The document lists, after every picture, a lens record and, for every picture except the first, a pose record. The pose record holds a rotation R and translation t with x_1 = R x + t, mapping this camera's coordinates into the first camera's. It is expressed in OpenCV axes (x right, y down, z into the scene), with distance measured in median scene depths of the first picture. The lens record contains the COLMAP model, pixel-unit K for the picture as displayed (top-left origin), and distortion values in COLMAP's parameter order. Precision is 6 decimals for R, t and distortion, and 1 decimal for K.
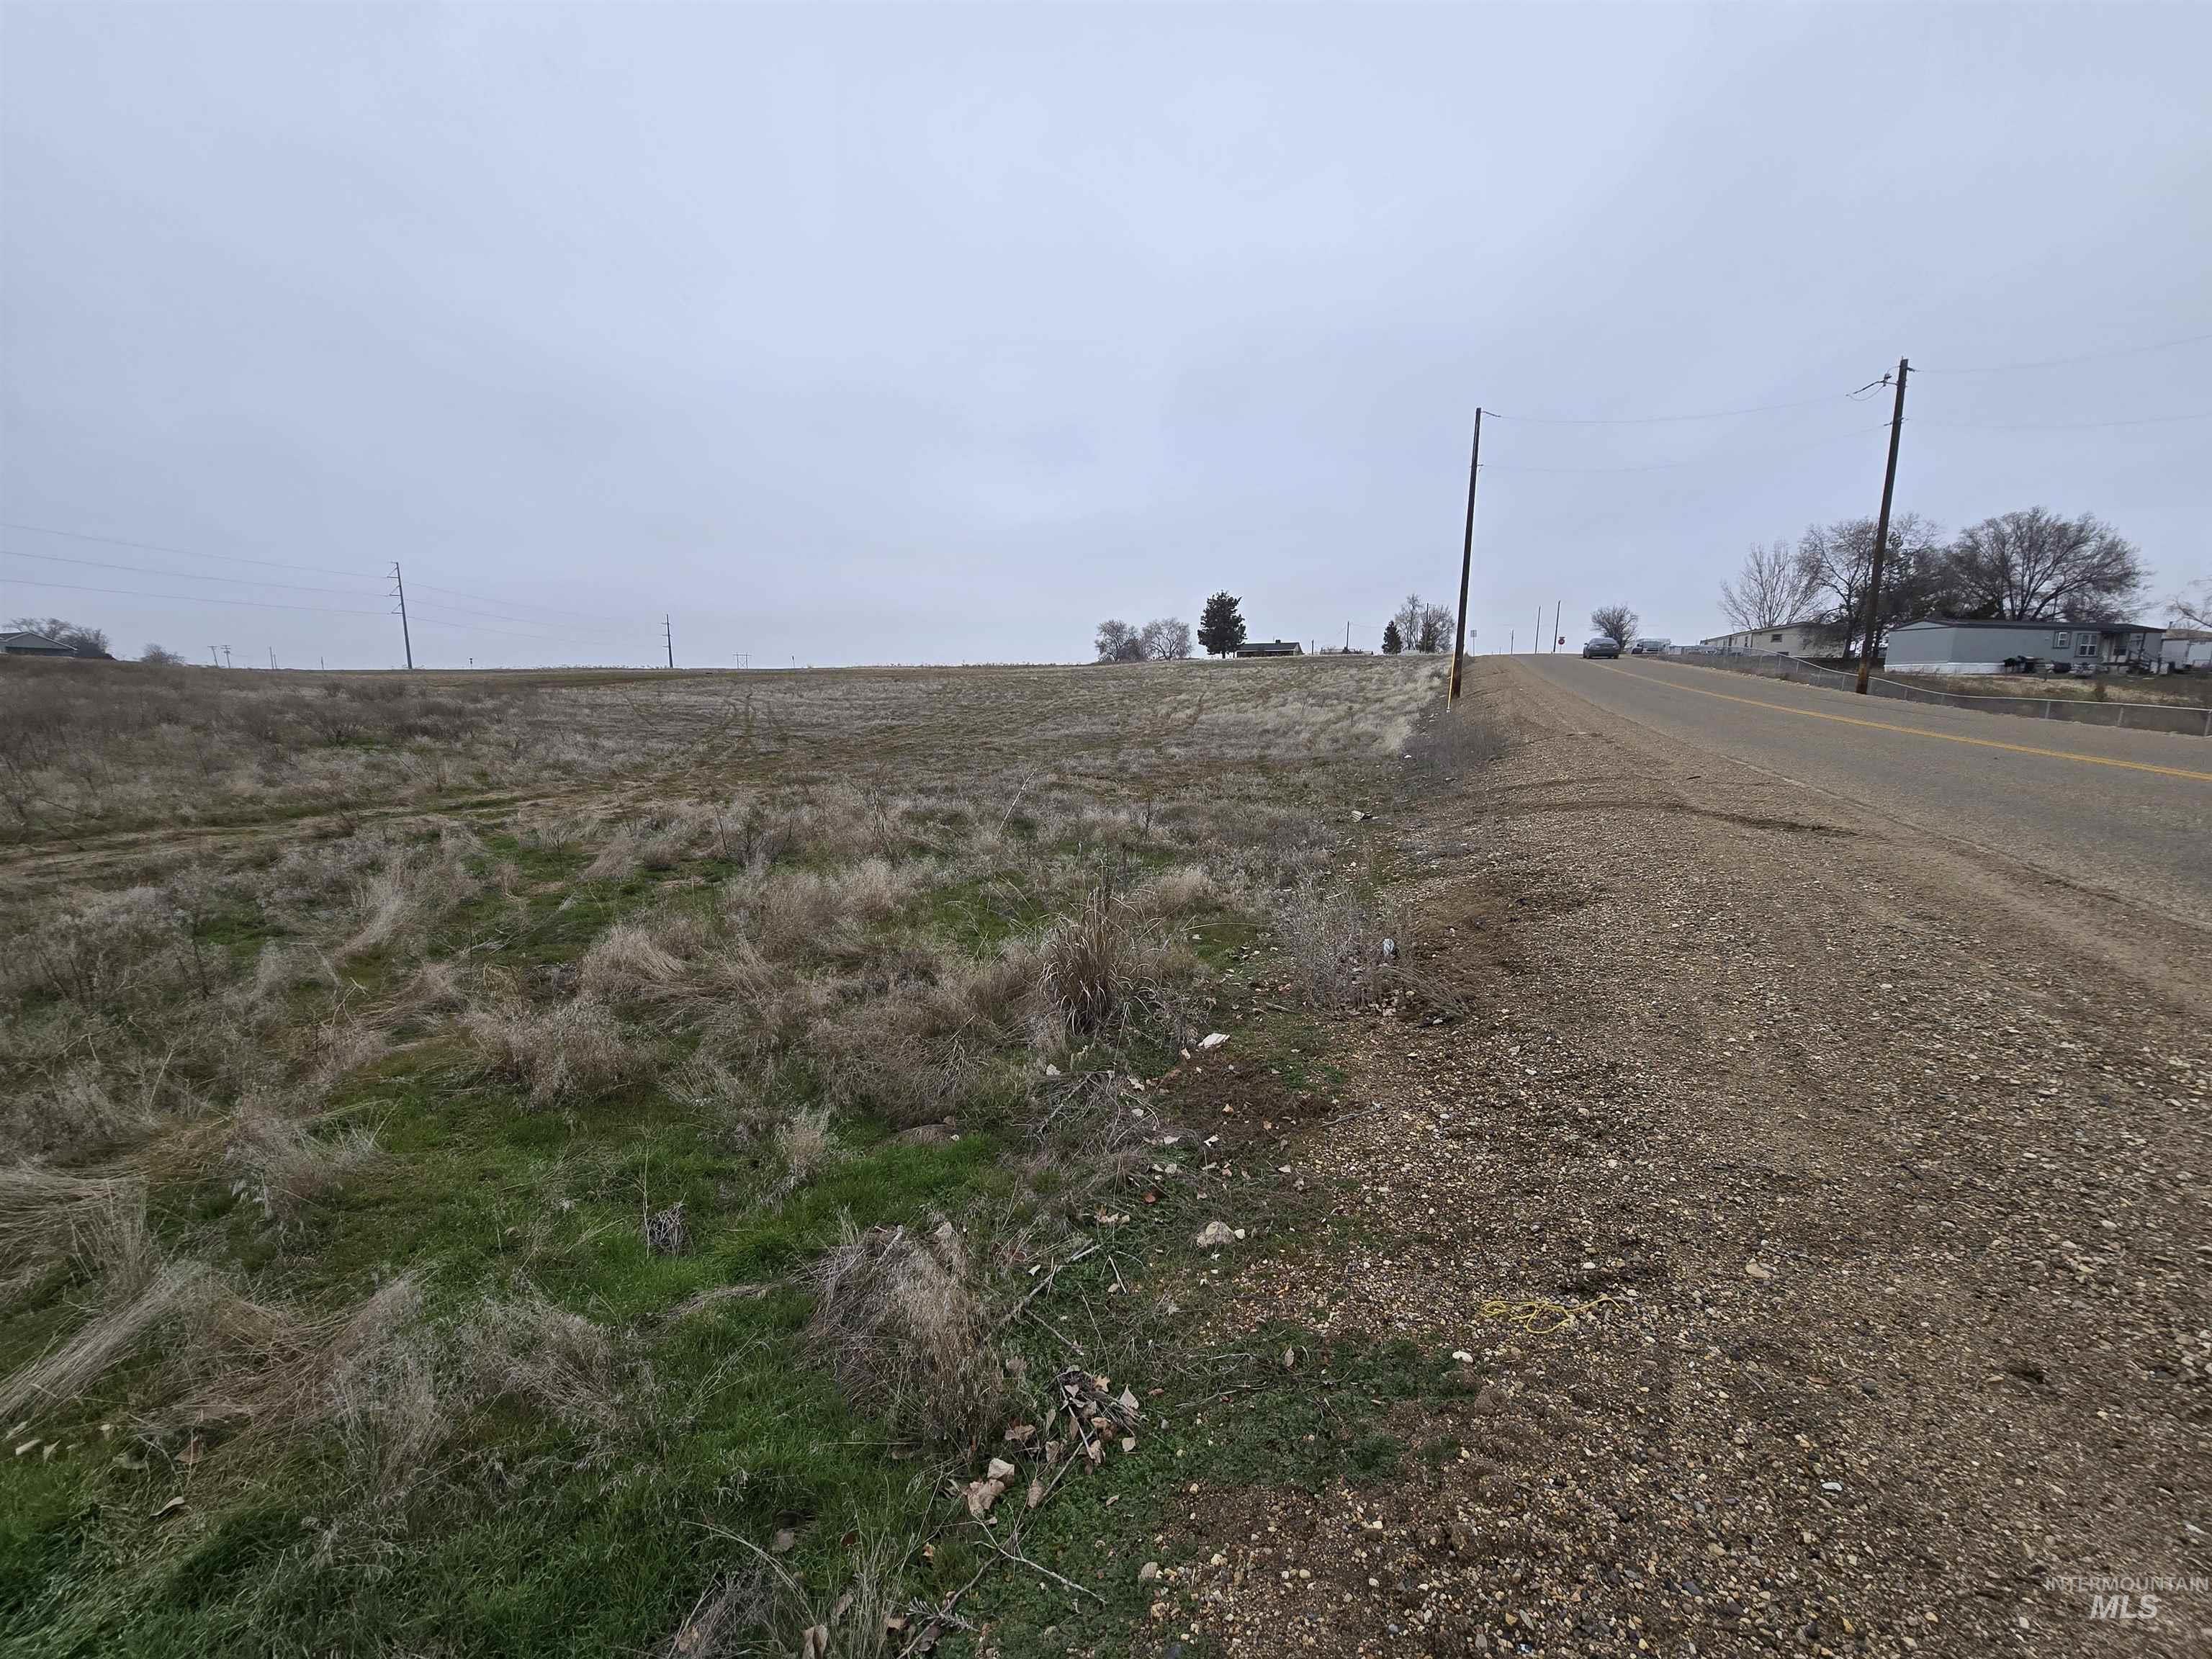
lens RADIAL K [[896.3, 0, 1107.6], [0, 896.3, 841.5], [0, 0, 1]] dist [-0.000666, -0.000160]
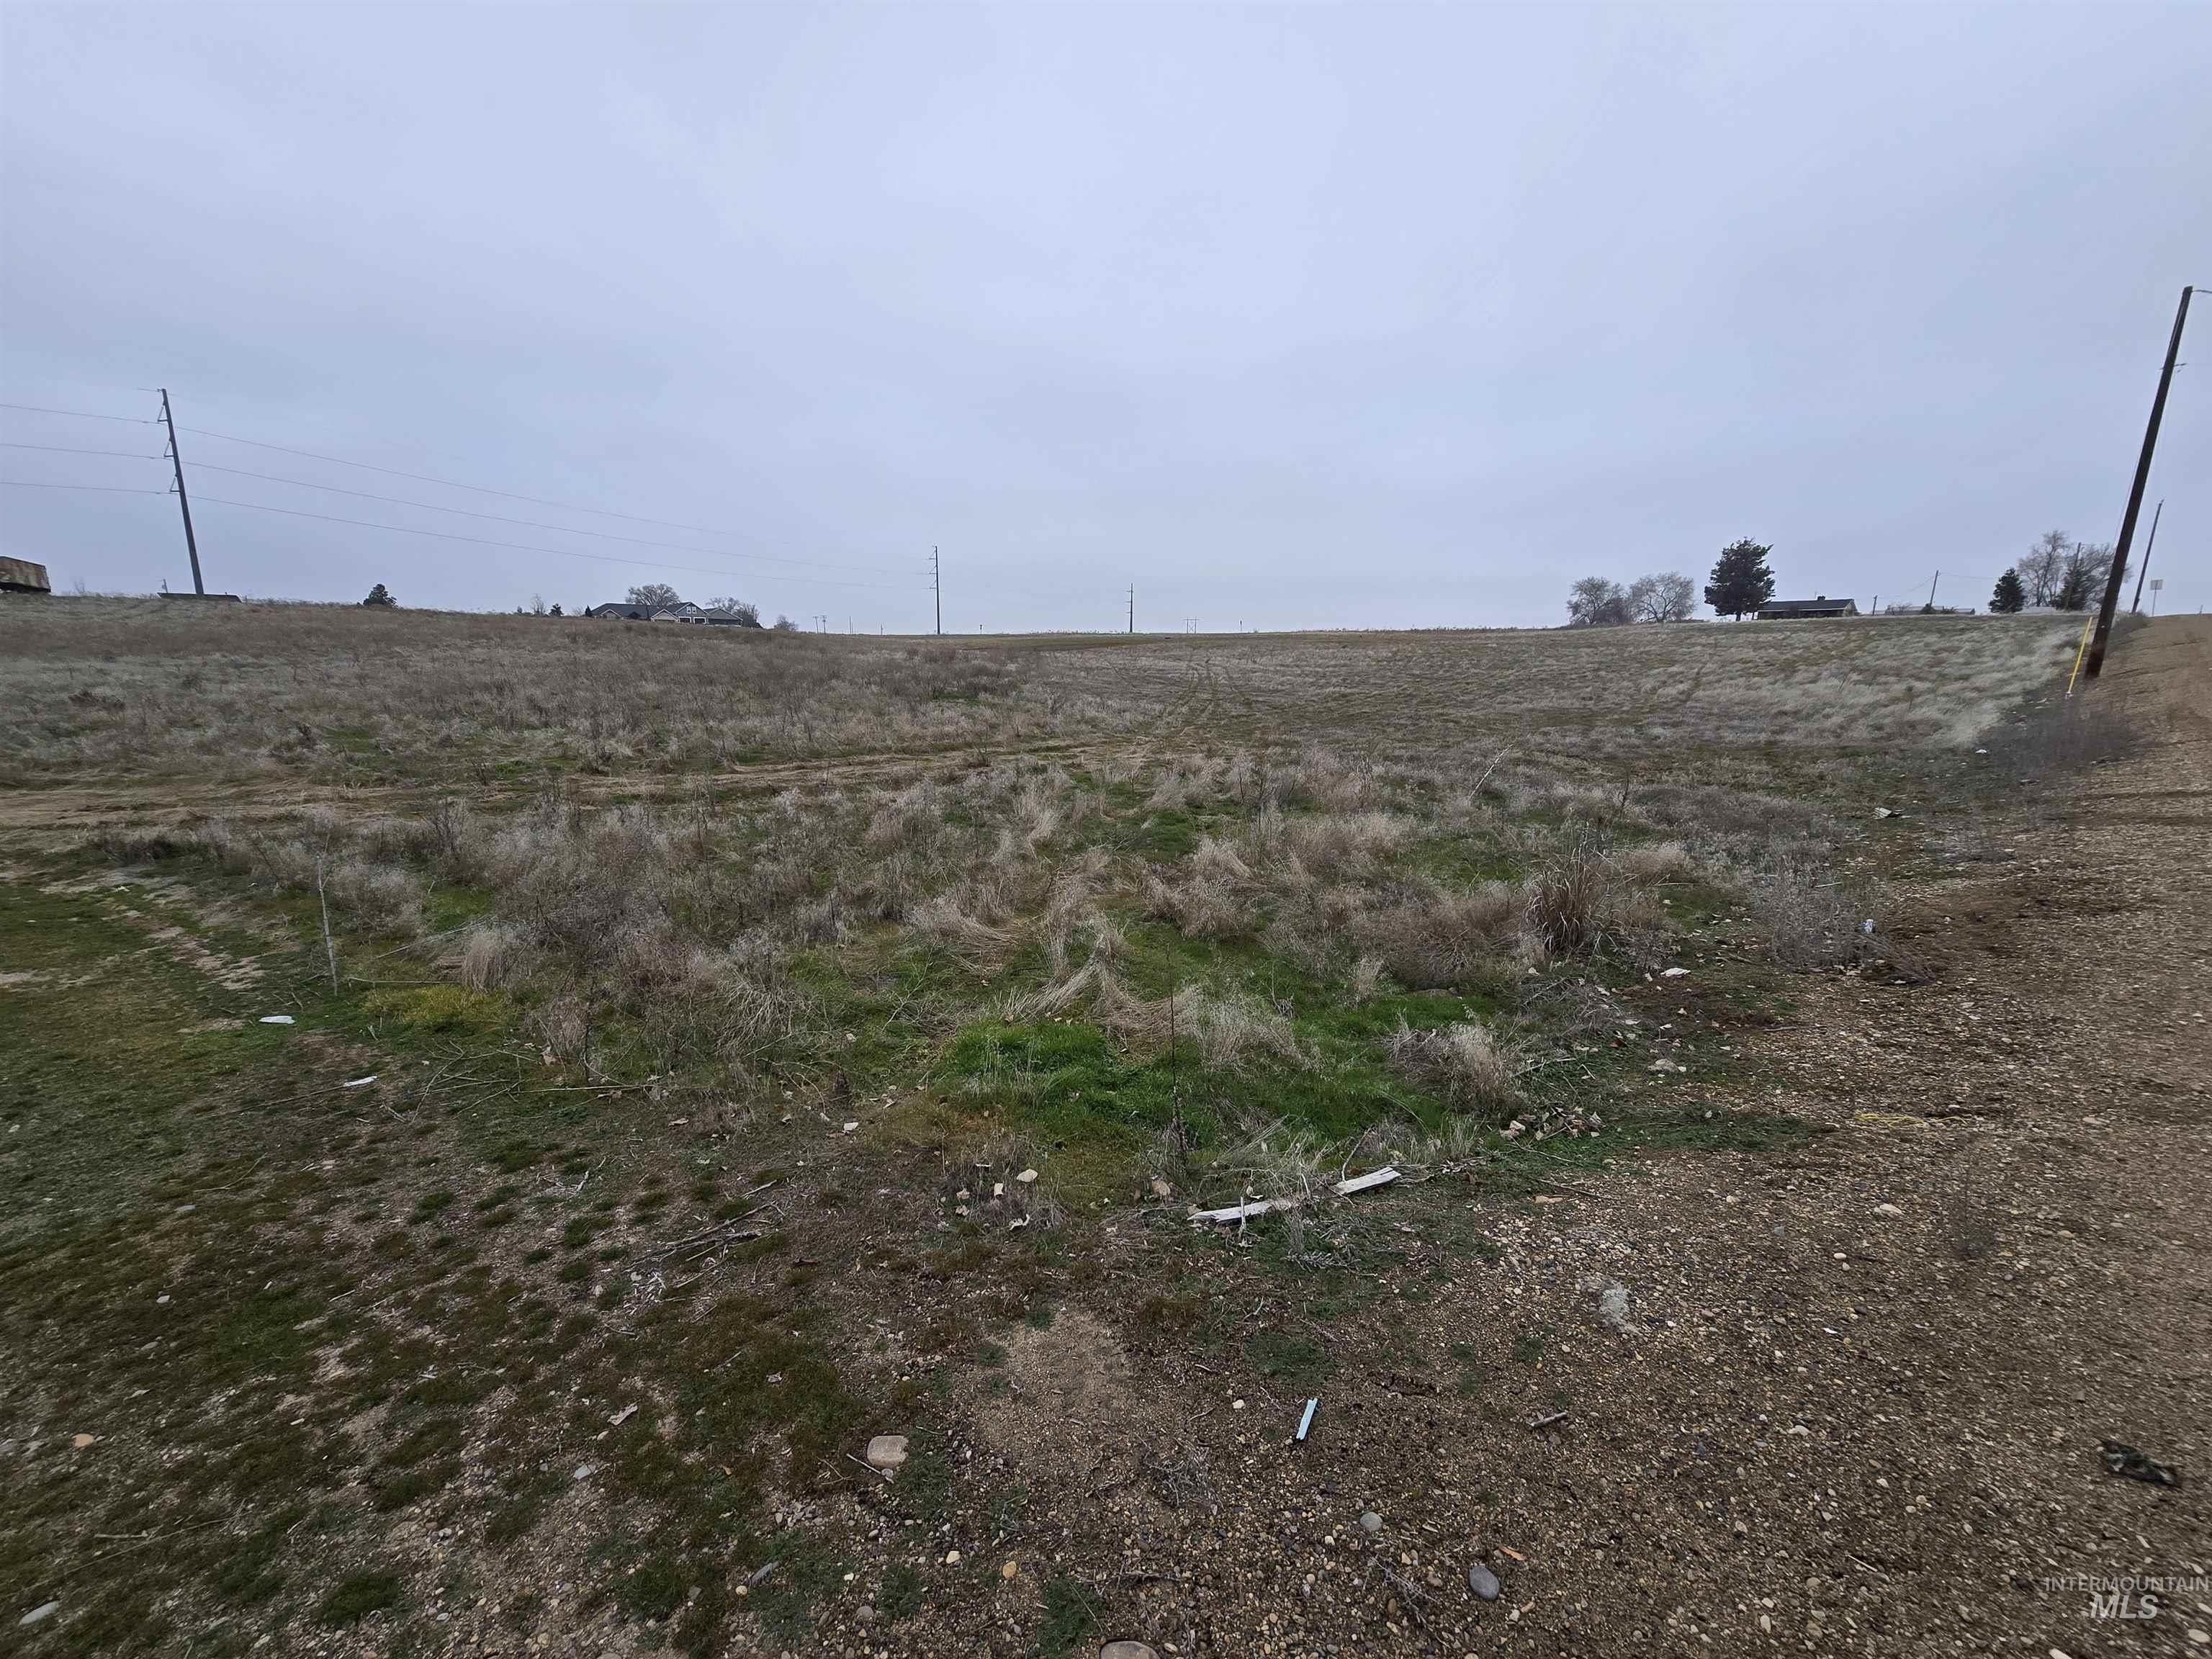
lens RADIAL K [[896.3, 0, 1107.6], [0, 896.3, 841.5], [0, 0, 1]] dist [-0.000666, -0.000160]
pose [[0.890078, 0.100163, -0.444666, -0.014507], [-0.082800, 0.994856, 0.058358, 0.009448], [0.448224, -0.015125, 0.893793, -0.139942]]
